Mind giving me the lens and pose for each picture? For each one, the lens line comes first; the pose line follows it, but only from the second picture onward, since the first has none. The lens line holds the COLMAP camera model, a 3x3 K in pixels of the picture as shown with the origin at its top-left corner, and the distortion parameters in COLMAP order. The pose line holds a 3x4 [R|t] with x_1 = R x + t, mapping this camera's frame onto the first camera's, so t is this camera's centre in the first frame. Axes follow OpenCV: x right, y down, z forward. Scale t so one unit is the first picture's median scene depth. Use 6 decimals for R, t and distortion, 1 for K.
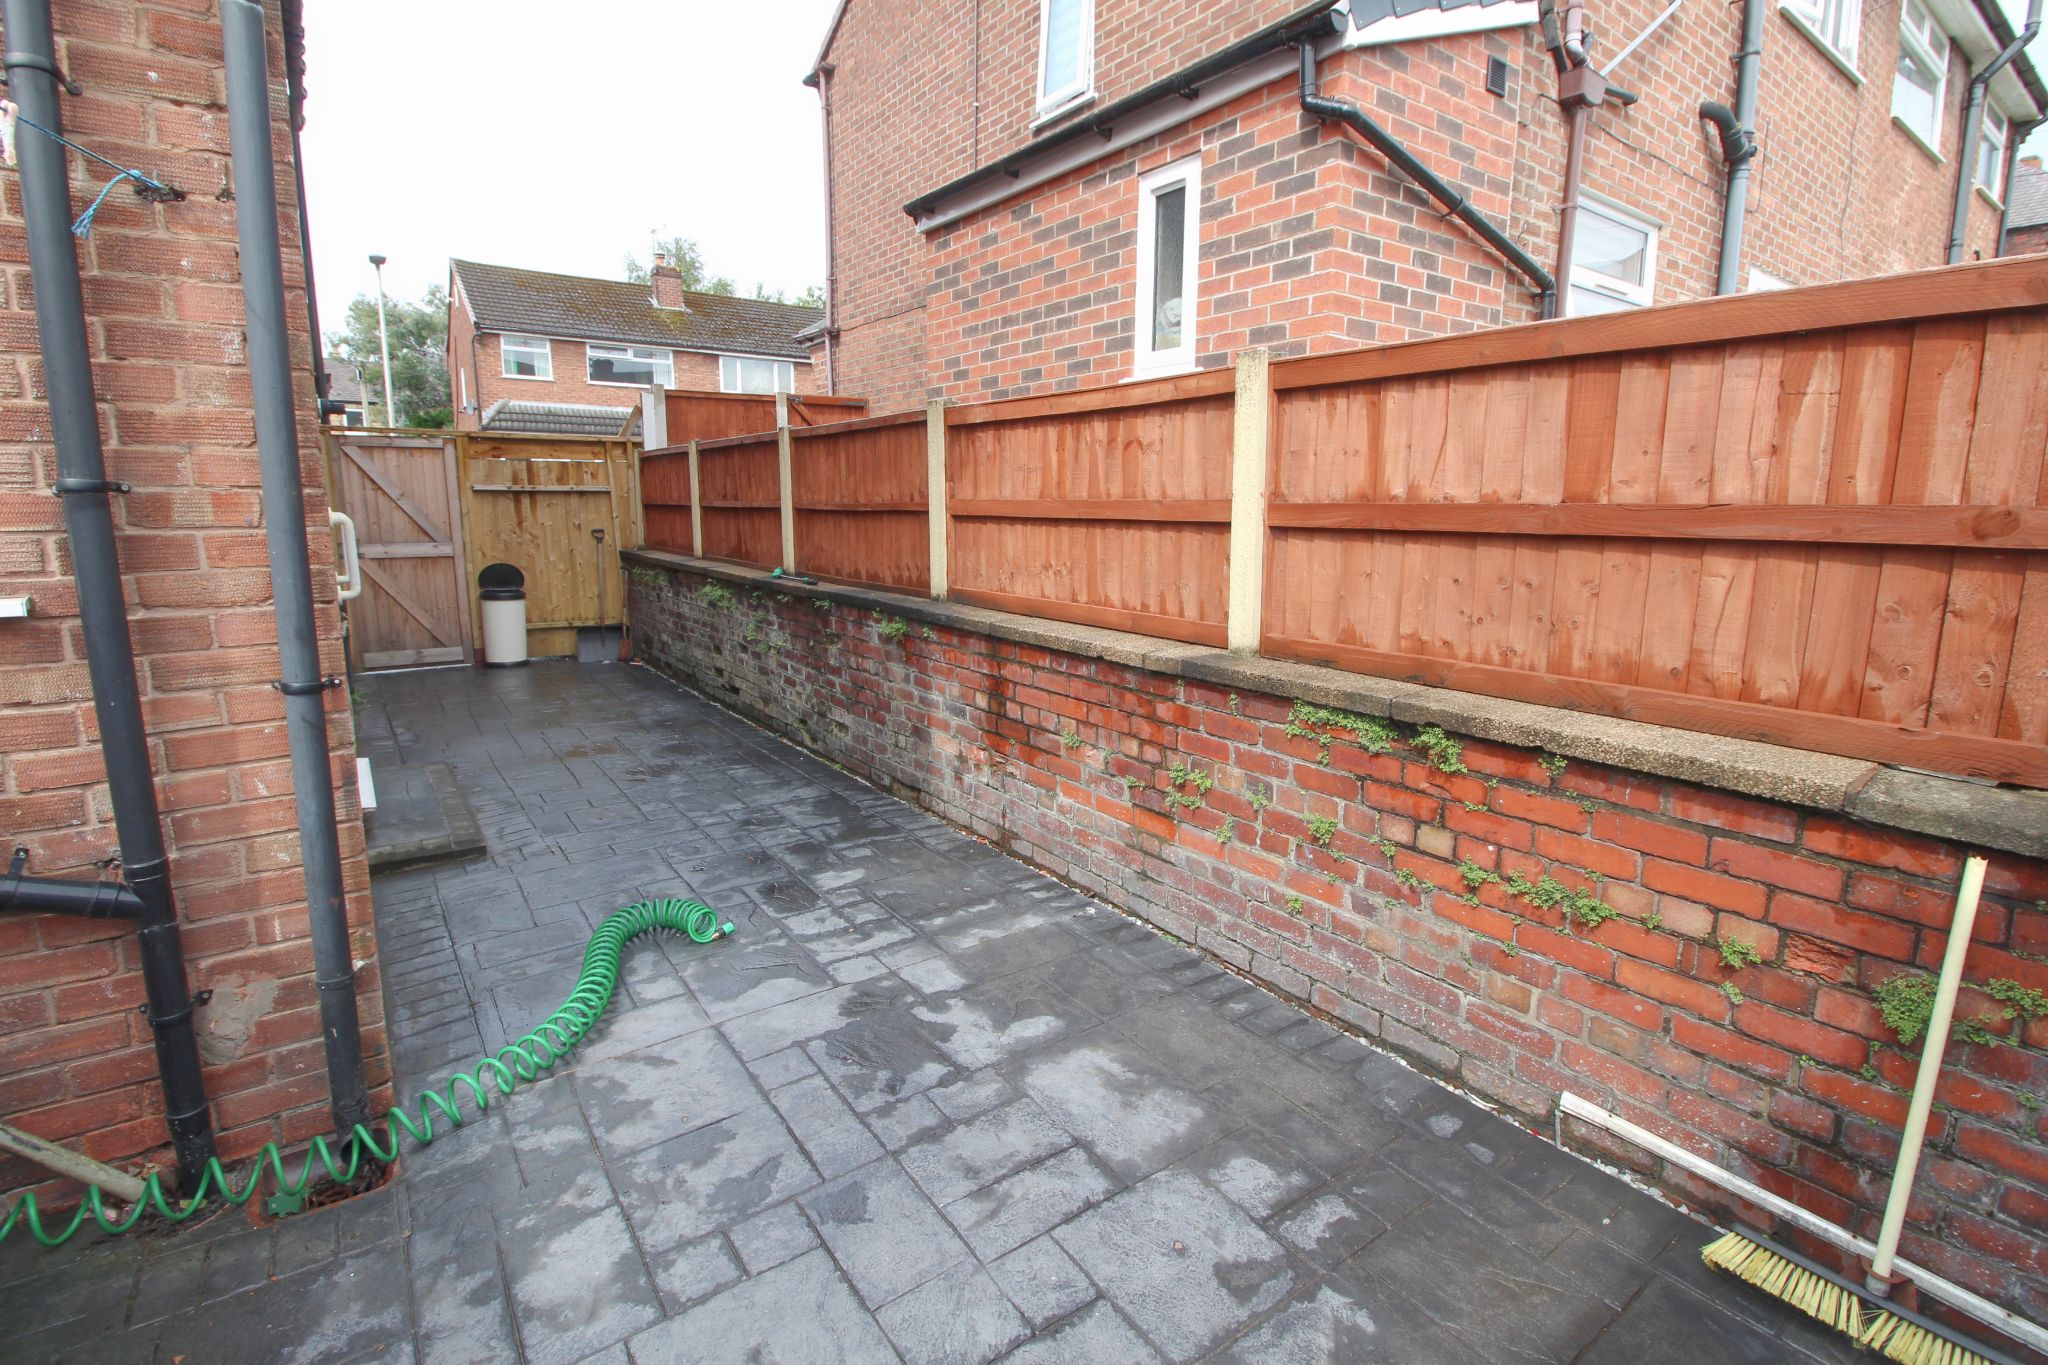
lens RADIAL K [[936.5, 0, 1036.0], [0, 936.5, 658.8], [0, 0, 1]] dist [-0.001246, -0.011672]
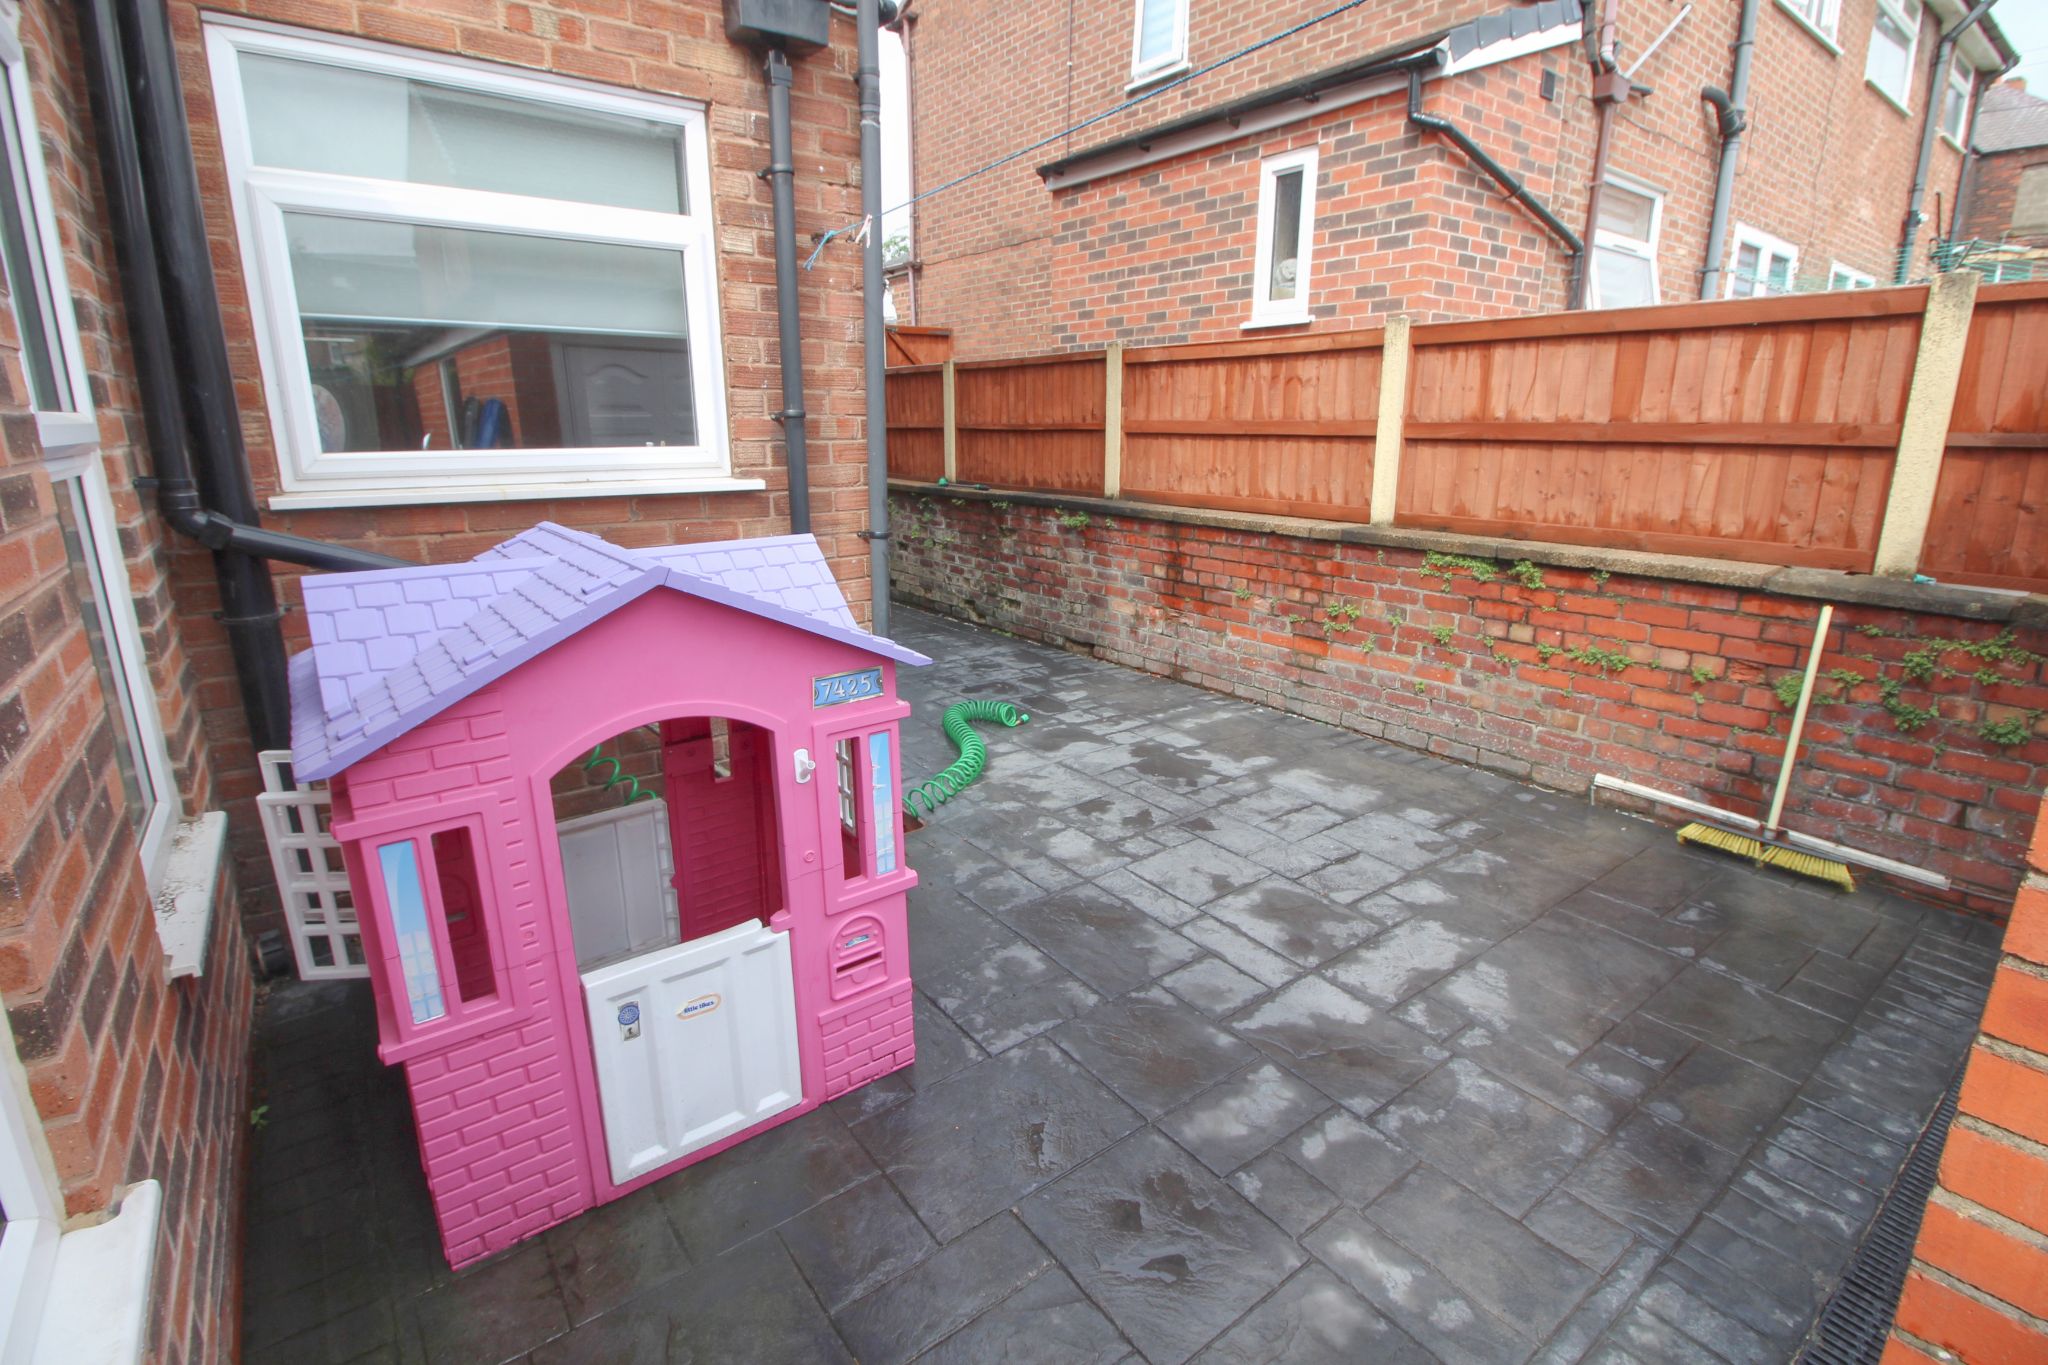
lens RADIAL K [[947.6, 0, 1028.3], [0, 947.6, 662.3], [0, 0, 1]] dist [0.000432, -0.012338]
pose [[0.999733, -0.009789, 0.020942, -0.305873], [0.008028, 0.996550, 0.082603, 0.067094], [-0.021679, -0.082412, 0.996363, -0.411426]]
